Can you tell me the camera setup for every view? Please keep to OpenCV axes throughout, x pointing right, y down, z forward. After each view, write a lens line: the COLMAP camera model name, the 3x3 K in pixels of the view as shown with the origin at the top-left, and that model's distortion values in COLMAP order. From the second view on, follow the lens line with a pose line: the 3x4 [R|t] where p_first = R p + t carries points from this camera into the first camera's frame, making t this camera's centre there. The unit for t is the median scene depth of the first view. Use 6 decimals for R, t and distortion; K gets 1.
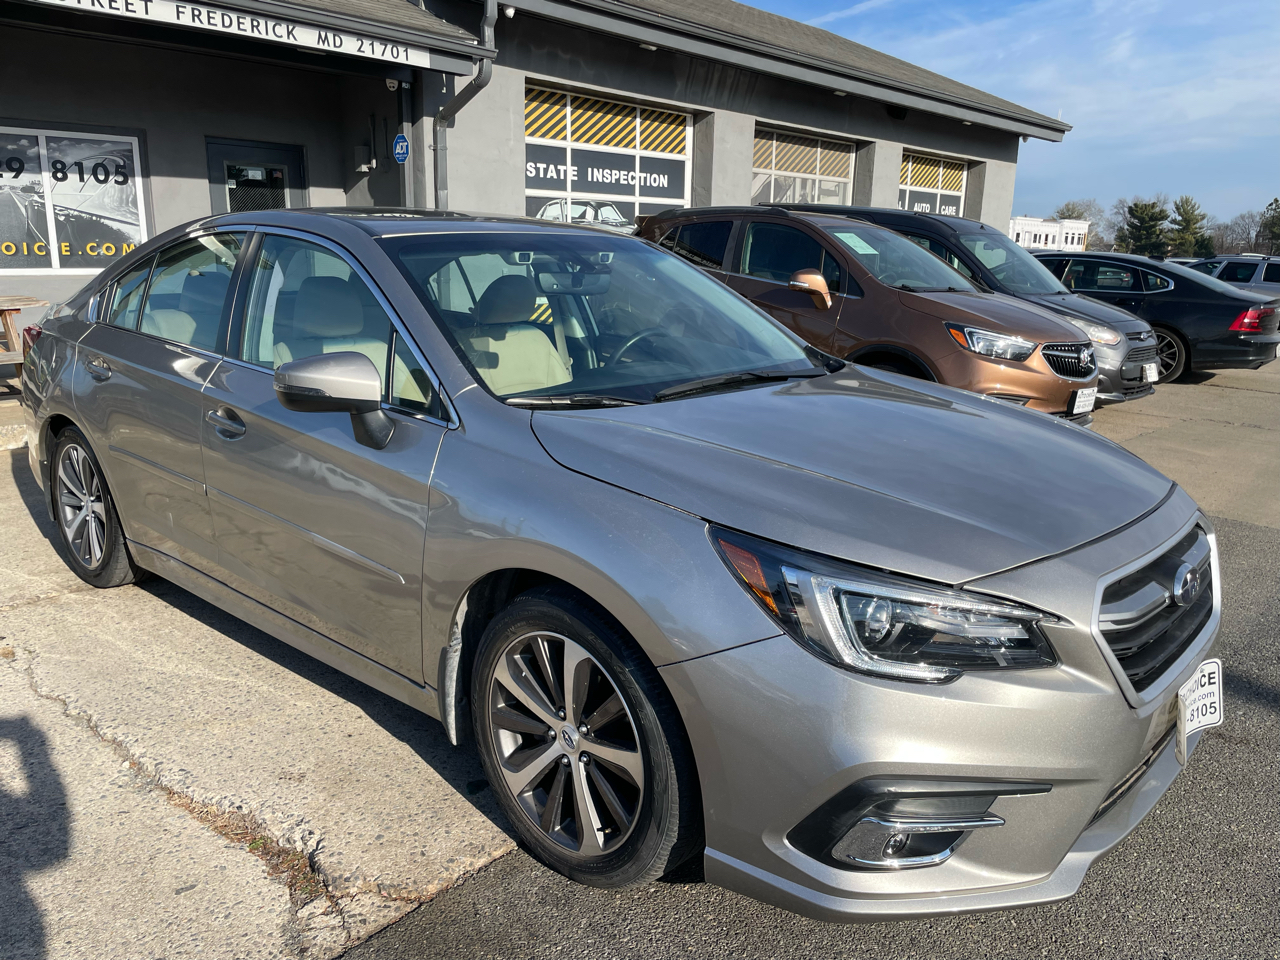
lens RADIAL K [[970.6, 0, 652.5], [0, 970.6, 482.5], [0, 0, 1]] dist [0.089248, -0.119121]
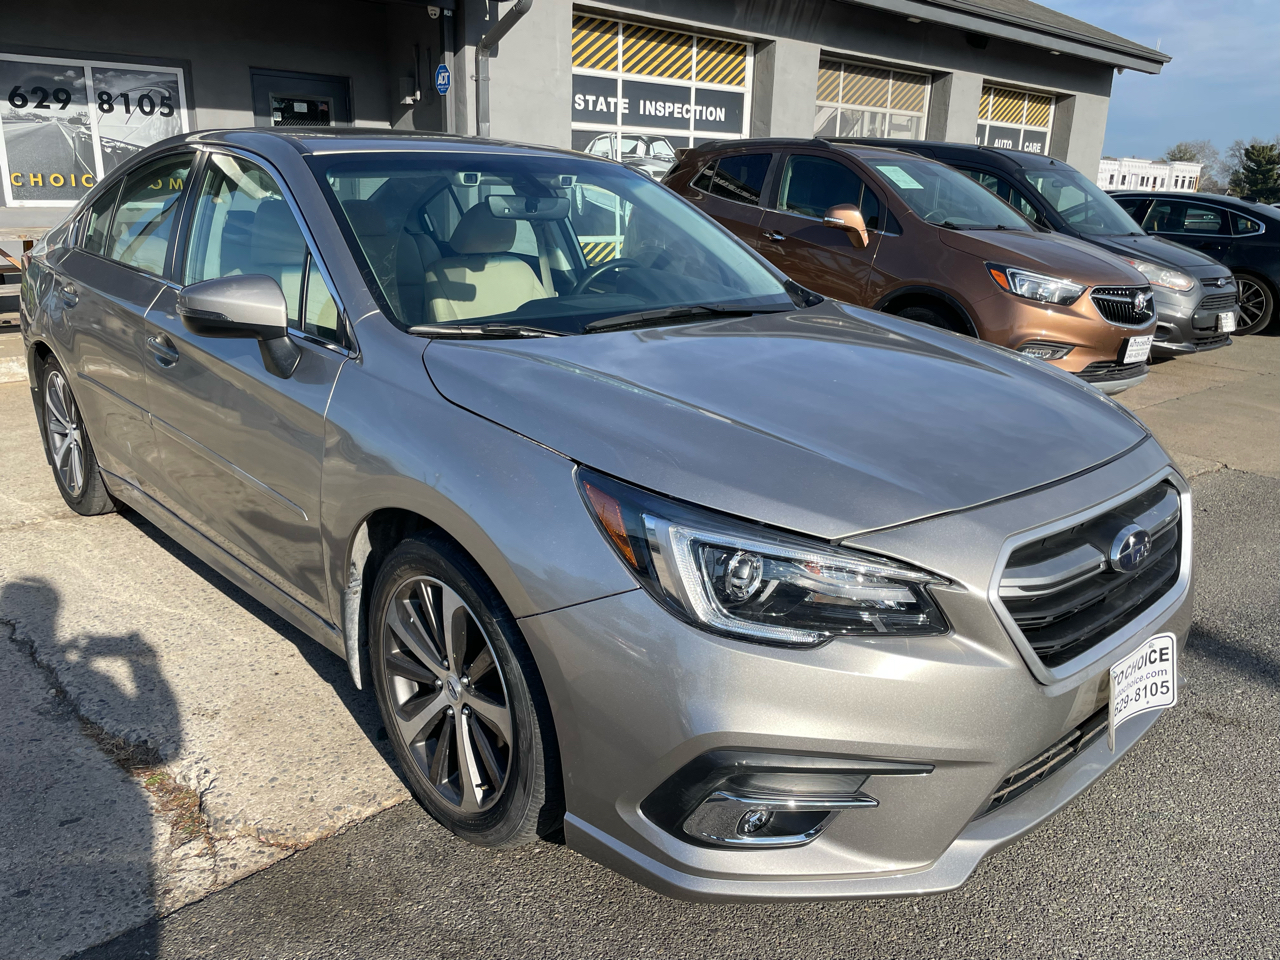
lens RADIAL K [[970.6, 0, 652.5], [0, 970.6, 482.5], [0, 0, 1]] dist [0.089248, -0.119121]
pose [[0.996493, 0.029111, -0.078451, 0.091067], [-0.024776, 0.998142, 0.055674, 0.002865], [0.079926, -0.053535, 0.995362, 0.045134]]
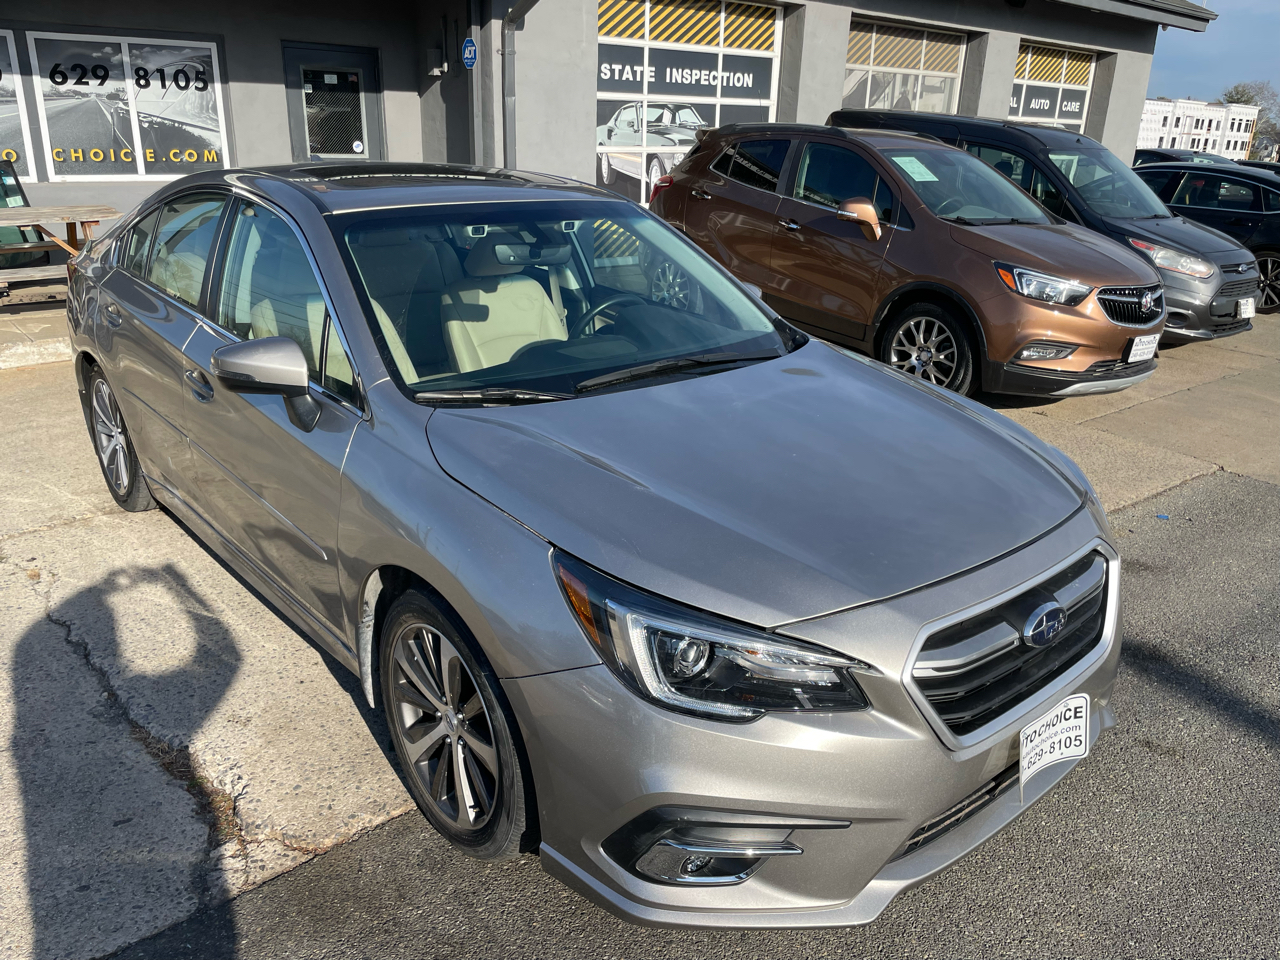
lens RADIAL K [[970.0, 0, 647.4], [0, 970.0, 482.9], [0, 0, 1]] dist [0.090794, -0.120465]
pose [[0.992310, 0.052069, -0.112293, 0.123671], [-0.039217, 0.992733, 0.113764, -0.068049], [0.117401, -0.108485, 0.987141, -0.005307]]
